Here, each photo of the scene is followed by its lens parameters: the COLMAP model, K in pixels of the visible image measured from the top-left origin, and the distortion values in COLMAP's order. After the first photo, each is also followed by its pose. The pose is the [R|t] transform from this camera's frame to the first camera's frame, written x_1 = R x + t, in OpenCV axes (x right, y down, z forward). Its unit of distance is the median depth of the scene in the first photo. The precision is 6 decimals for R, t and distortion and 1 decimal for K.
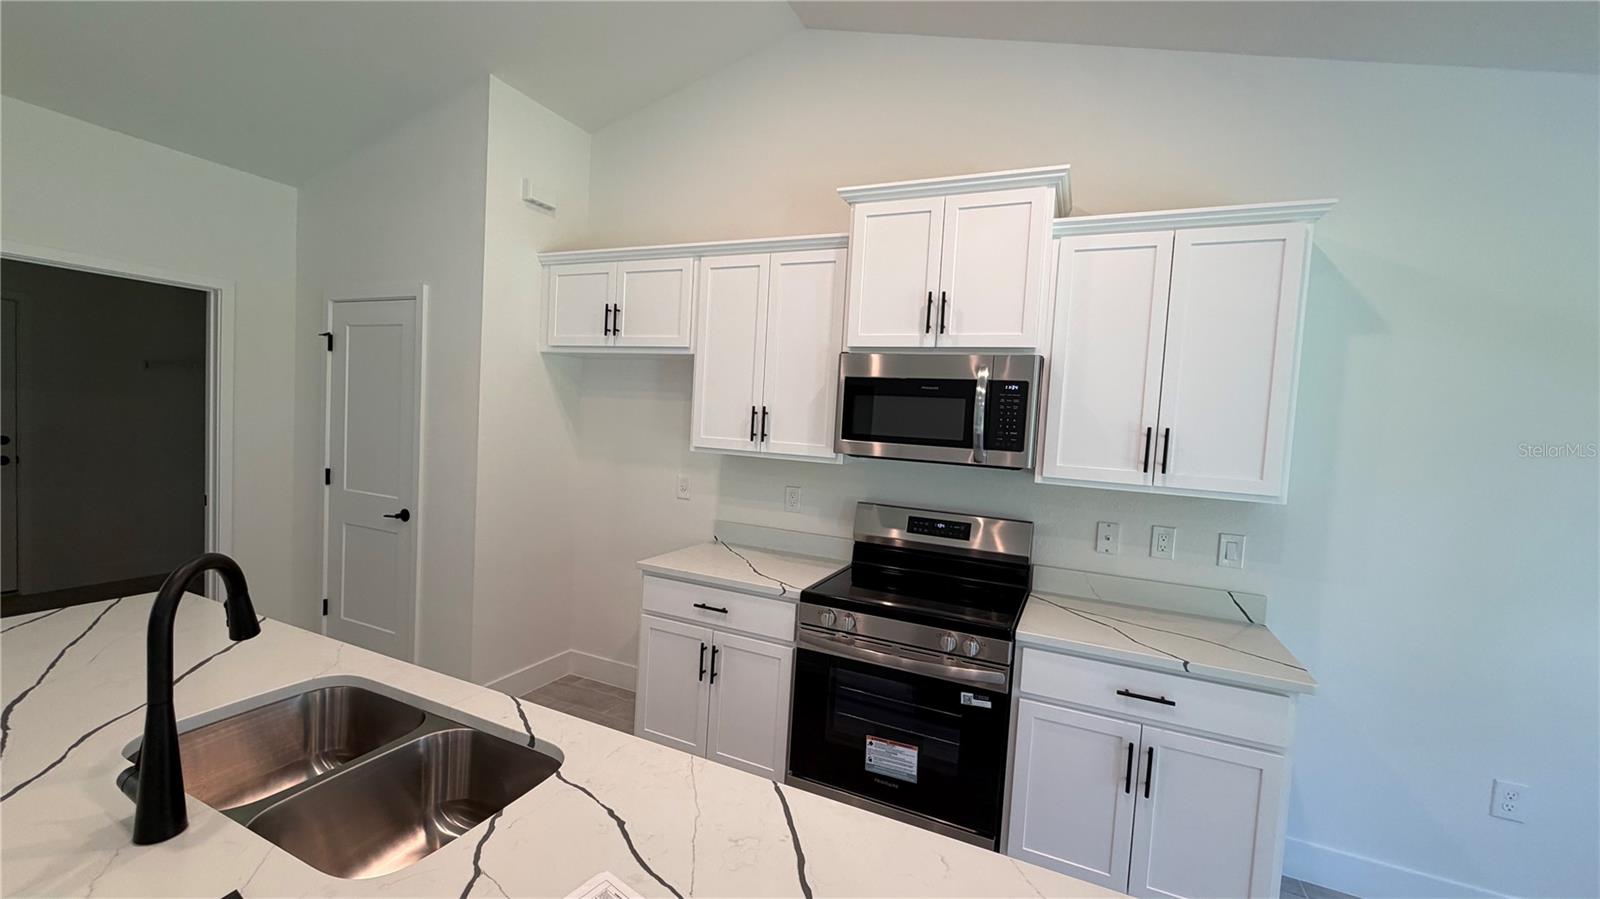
lens RADIAL K [[647.2, 0, 800.0], [0, 647.2, 449.5], [0, 0, 1]] dist [0.008534, -0.000013]
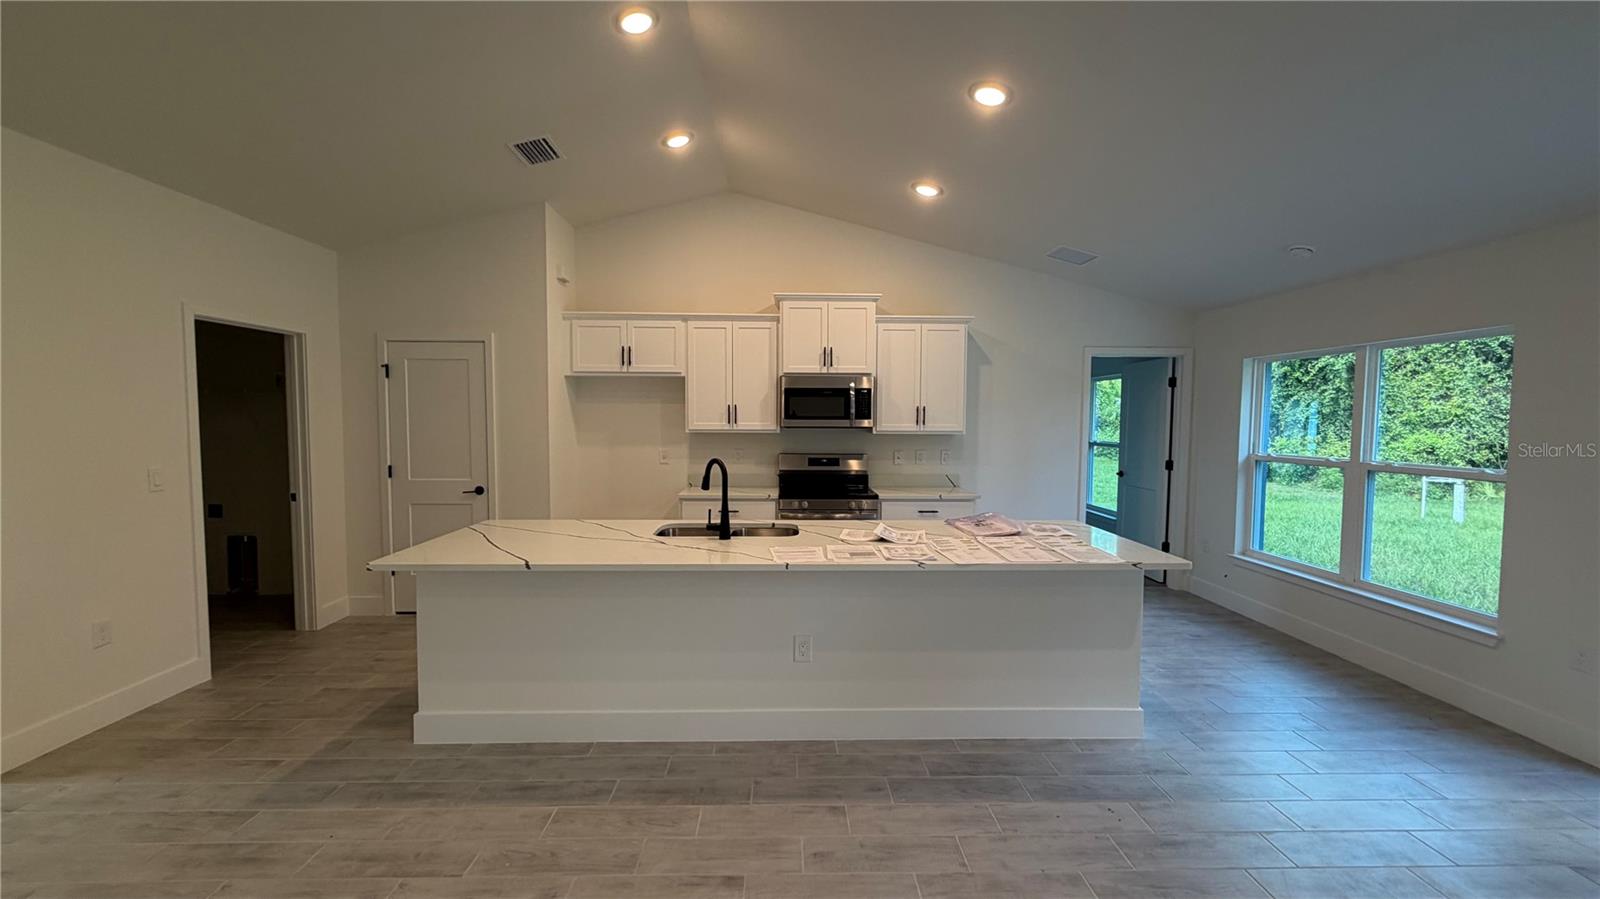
lens RADIAL K [[647.2, 0, 800.0], [0, 647.2, 449.5], [0, 0, 1]] dist [0.008534, -0.000013]
pose [[0.896624, -0.075404, 0.436324, -0.739353], [0.068689, 0.997151, 0.031172, 0.017013], [-0.437432, 0.002021, 0.899249, -0.779069]]
